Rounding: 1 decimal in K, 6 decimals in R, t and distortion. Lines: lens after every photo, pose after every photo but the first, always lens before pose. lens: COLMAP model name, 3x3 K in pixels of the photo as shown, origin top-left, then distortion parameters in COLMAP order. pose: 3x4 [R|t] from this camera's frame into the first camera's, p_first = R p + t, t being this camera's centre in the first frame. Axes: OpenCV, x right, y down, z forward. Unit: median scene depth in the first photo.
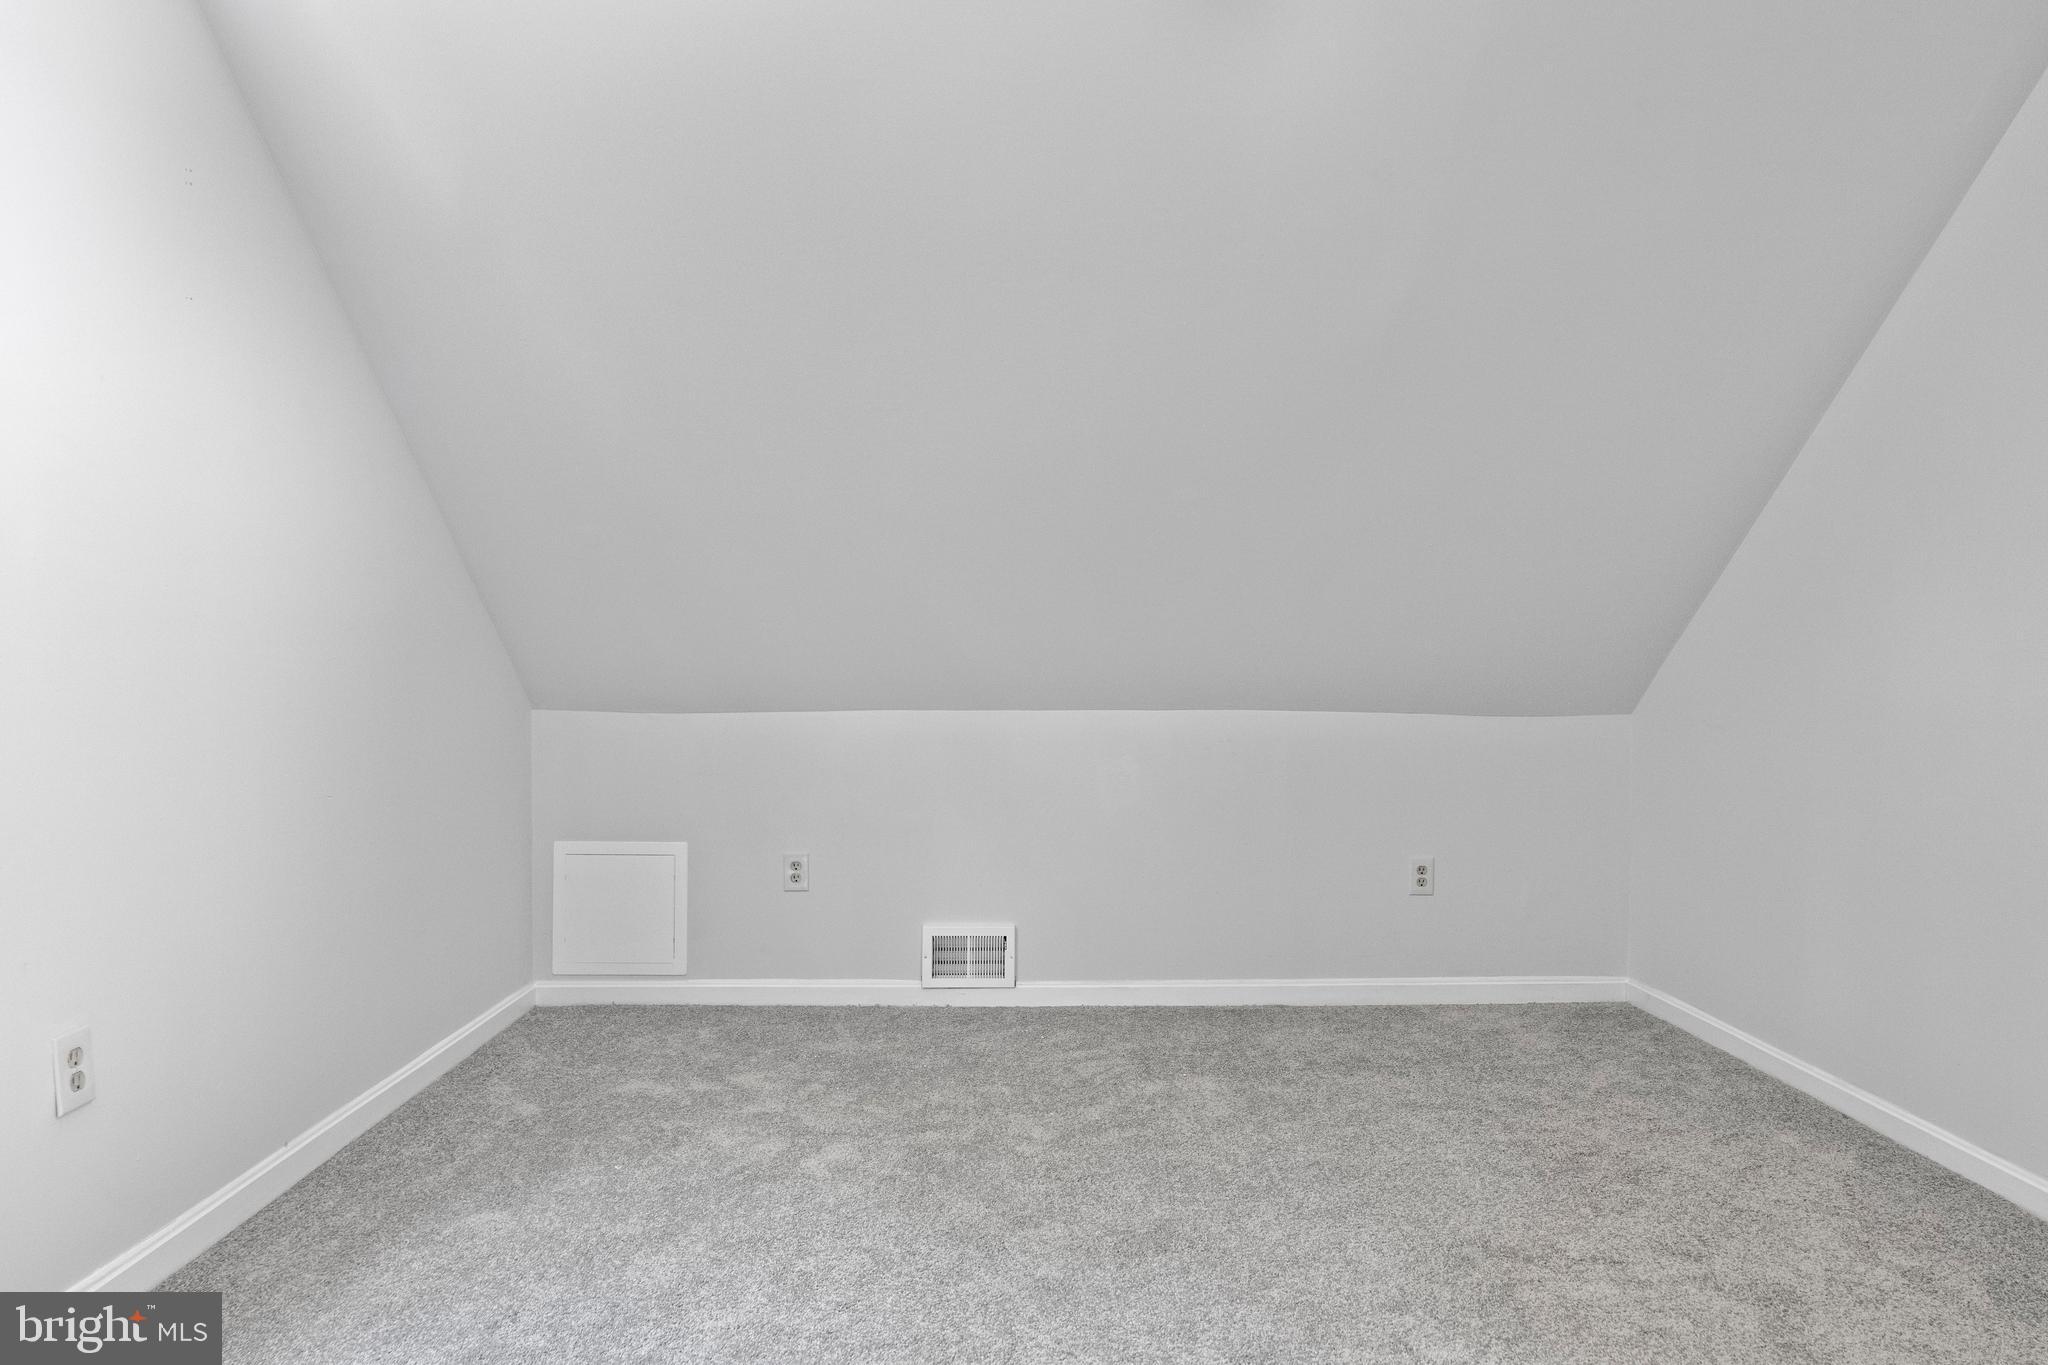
lens RADIAL K [[1252.7, 0, 1024.0], [0, 1252.7, 682.5], [0, 0, 1]] dist [0.002830, 0.001601]
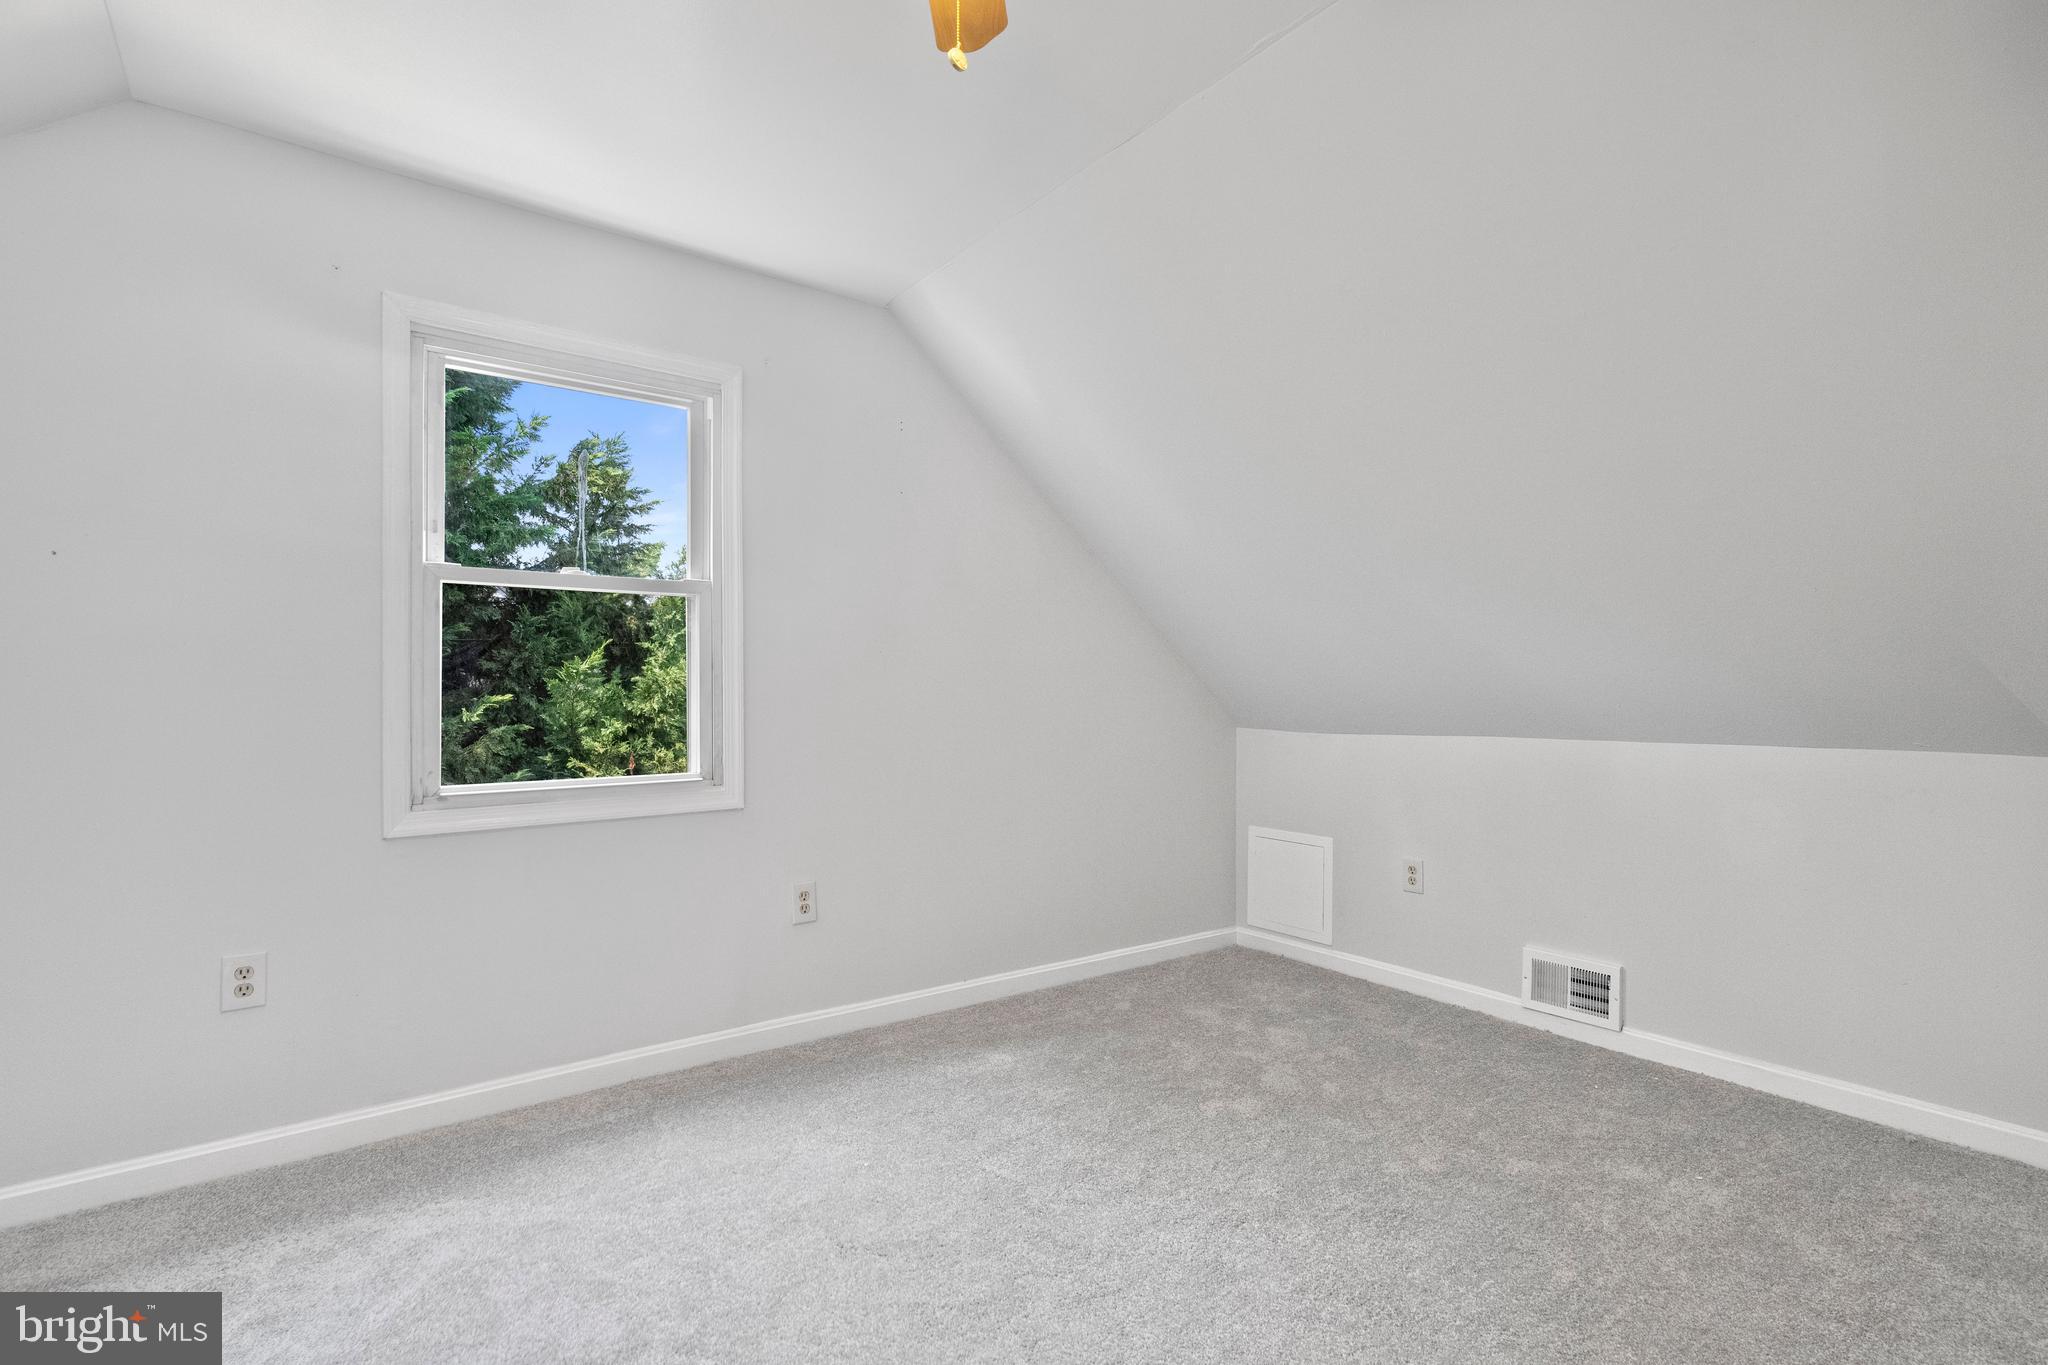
lens RADIAL K [[954.9, 0, 1024.0], [0, 954.9, 682.5], [0, 0, 1]] dist [-0.001481, -0.000148]
pose [[0.570893, -0.013577, -0.820912, 0.337134], [-0.005470, 0.999778, -0.020340, -0.005510], [0.821006, 0.016102, 0.570692, 0.209867]]
